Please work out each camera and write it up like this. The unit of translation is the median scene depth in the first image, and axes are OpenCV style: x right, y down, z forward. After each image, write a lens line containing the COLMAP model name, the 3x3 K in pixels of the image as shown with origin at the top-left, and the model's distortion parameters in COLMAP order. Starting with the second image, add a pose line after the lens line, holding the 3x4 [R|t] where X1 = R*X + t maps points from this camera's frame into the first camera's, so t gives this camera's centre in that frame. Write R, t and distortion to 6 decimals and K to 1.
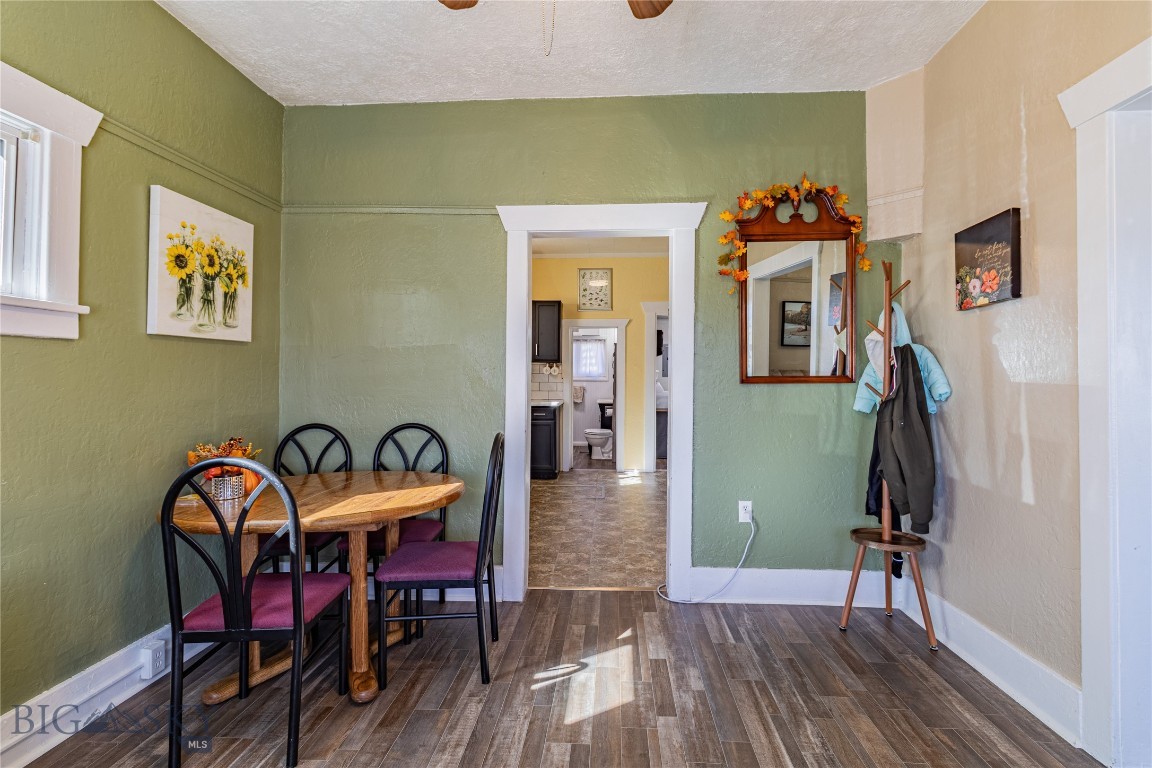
lens RADIAL K [[535.8, 0, 574.0], [0, 535.8, 368.9], [0, 0, 1]] dist [-0.001208, -0.000341]
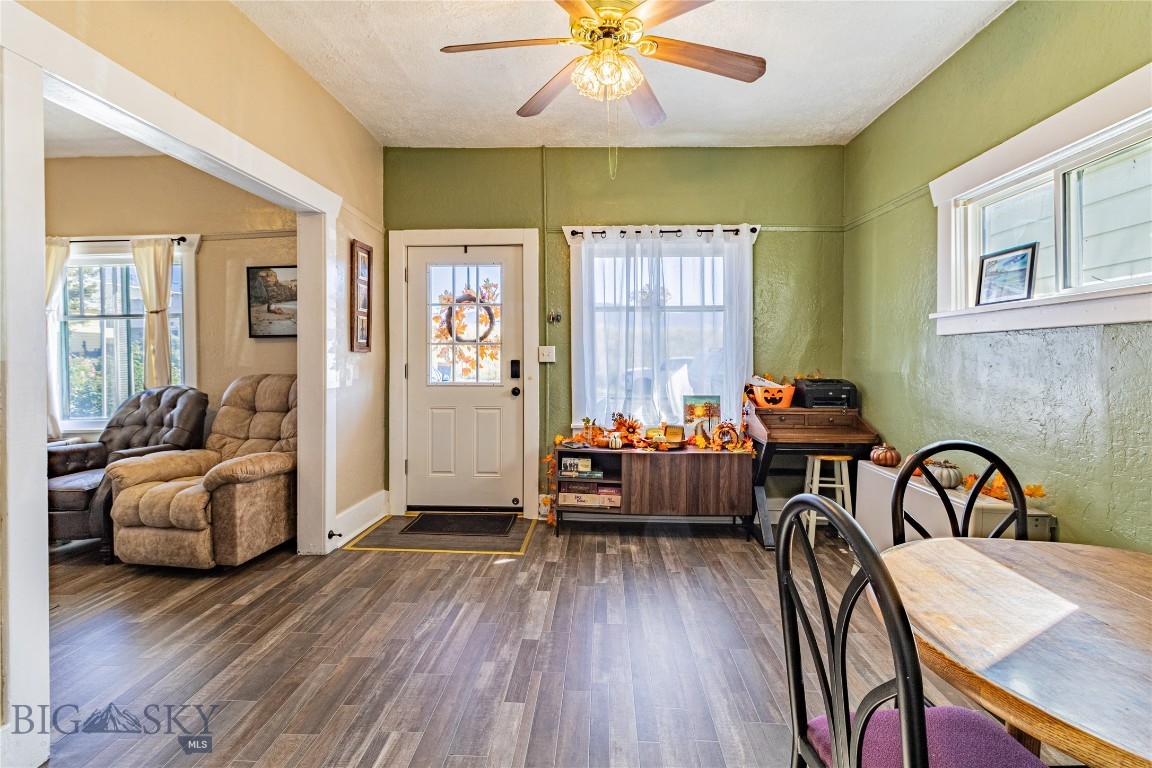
lens RADIAL K [[535.9, 0, 576.8], [0, 535.9, 365.5], [0, 0, 1]] dist [0.002167, 0.001433]
pose [[-0.999813, -0.011079, -0.015875, 0.068951], [-0.011019, 0.999932, -0.003889, 0.028087], [0.015917, -0.003713, -0.999866, 1.410119]]
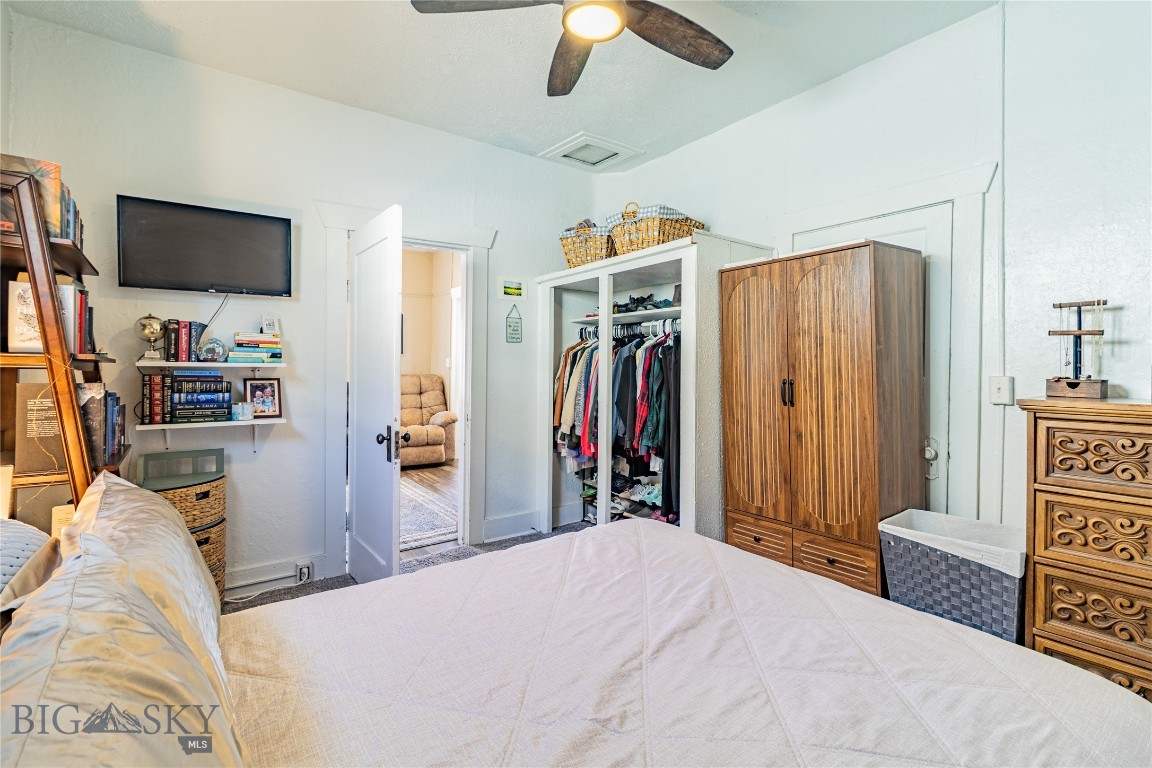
lens RADIAL K [[535.8, 0, 574.0], [0, 535.8, 368.9], [0, 0, 1]] dist [-0.001208, -0.000341]
pose [[-0.770652, -0.019548, -0.636956, 2.134088], [-0.014566, 0.999809, -0.013061, 0.051539], [0.637089, -0.000788, -0.770789, 2.691578]]
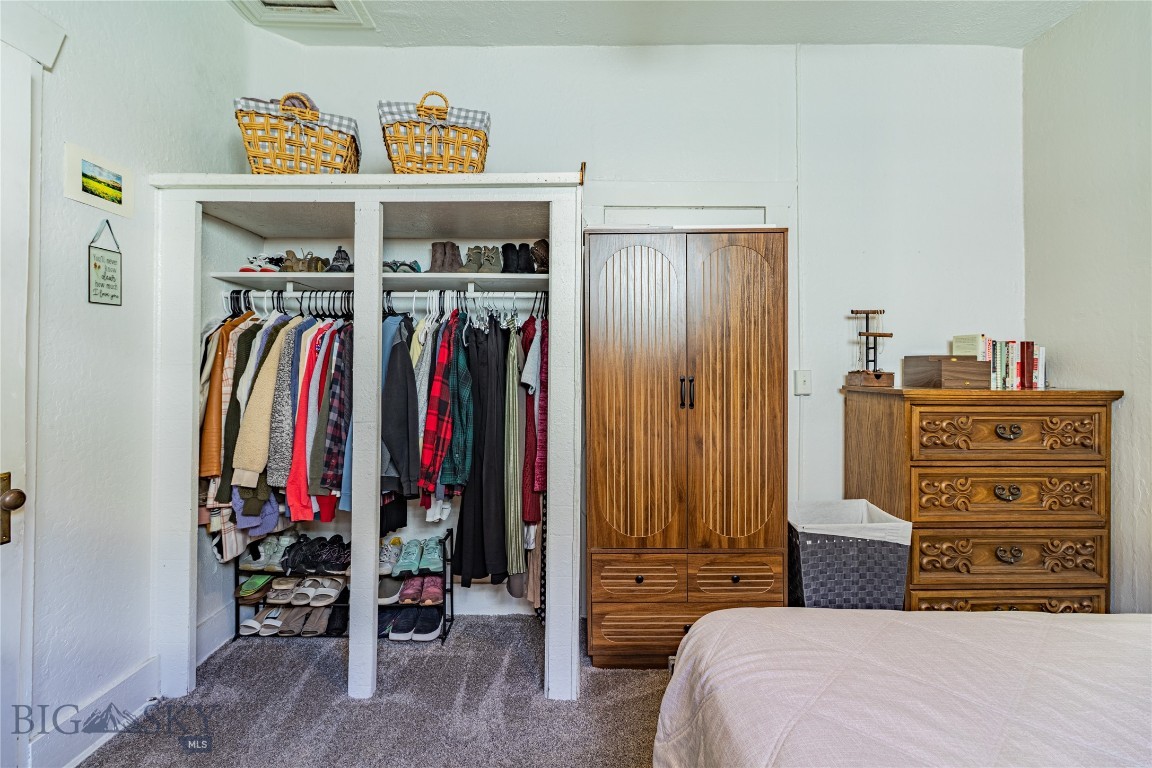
lens RADIAL K [[549.2, 0, 574.9], [0, 549.2, 364.0], [0, 0, 1]] dist [0.002542, 0.000312]
pose [[0.066532, -0.024779, -0.997477, 2.022302], [0.003545, 0.999691, -0.024597, 0.053691], [0.997778, -0.001899, 0.066599, 1.889463]]
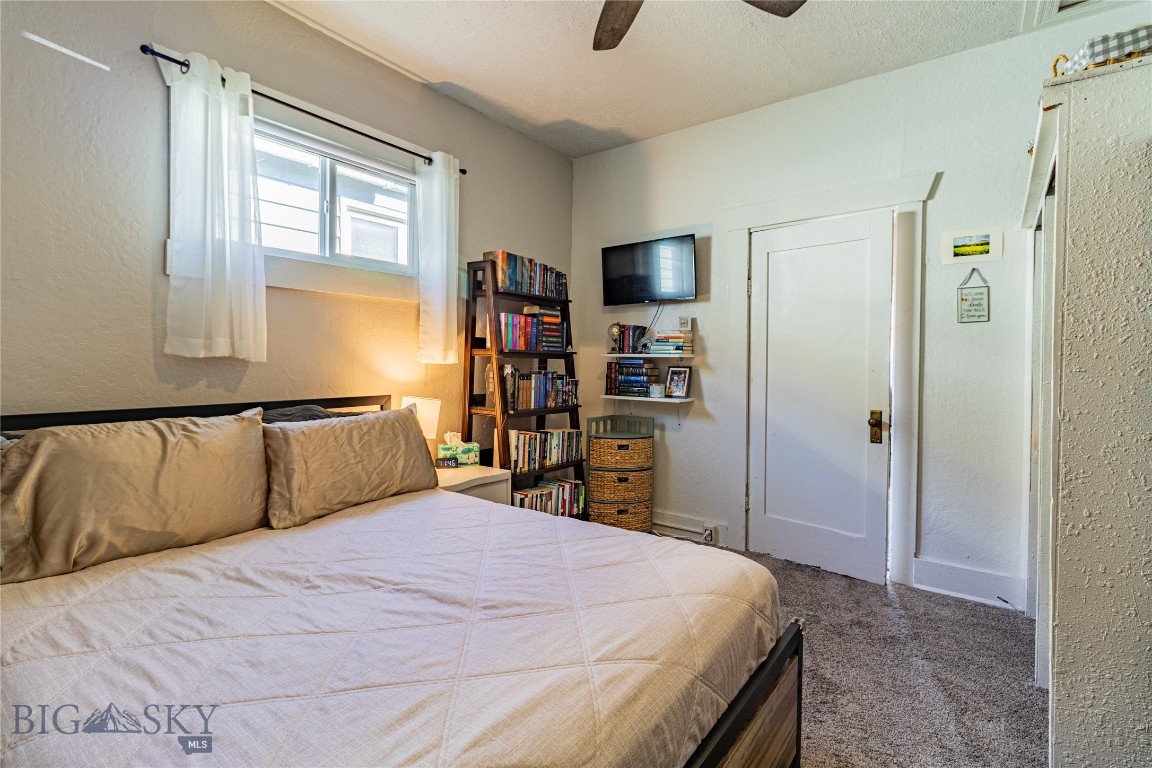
lens RADIAL K [[535.9, 0, 576.8], [0, 535.9, 365.5], [0, 0, 1]] dist [0.002167, 0.001433]
pose [[-0.833499, -0.030632, 0.551671, 1.291673], [-0.024148, 0.999528, 0.019015, 0.042698], [-0.551993, 0.002527, -0.833845, 2.739396]]
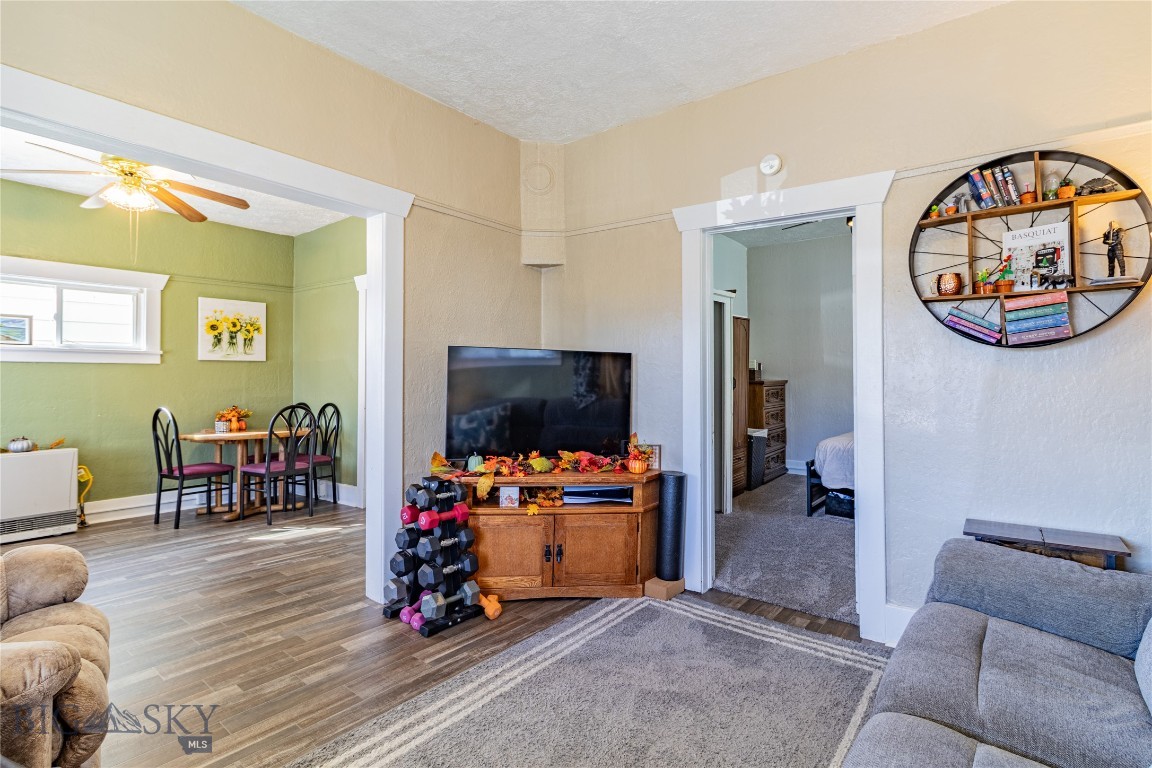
lens RADIAL K [[551.5, 0, 580.9], [0, 551.5, 371.1], [0, 0, 1]] dist [0.004042, 0.000561]
pose [[0.825245, -0.021716, -0.564358, 1.873272], [0.020595, 0.999753, -0.008355, 0.036964], [0.564400, -0.004728, 0.825488, -0.064843]]
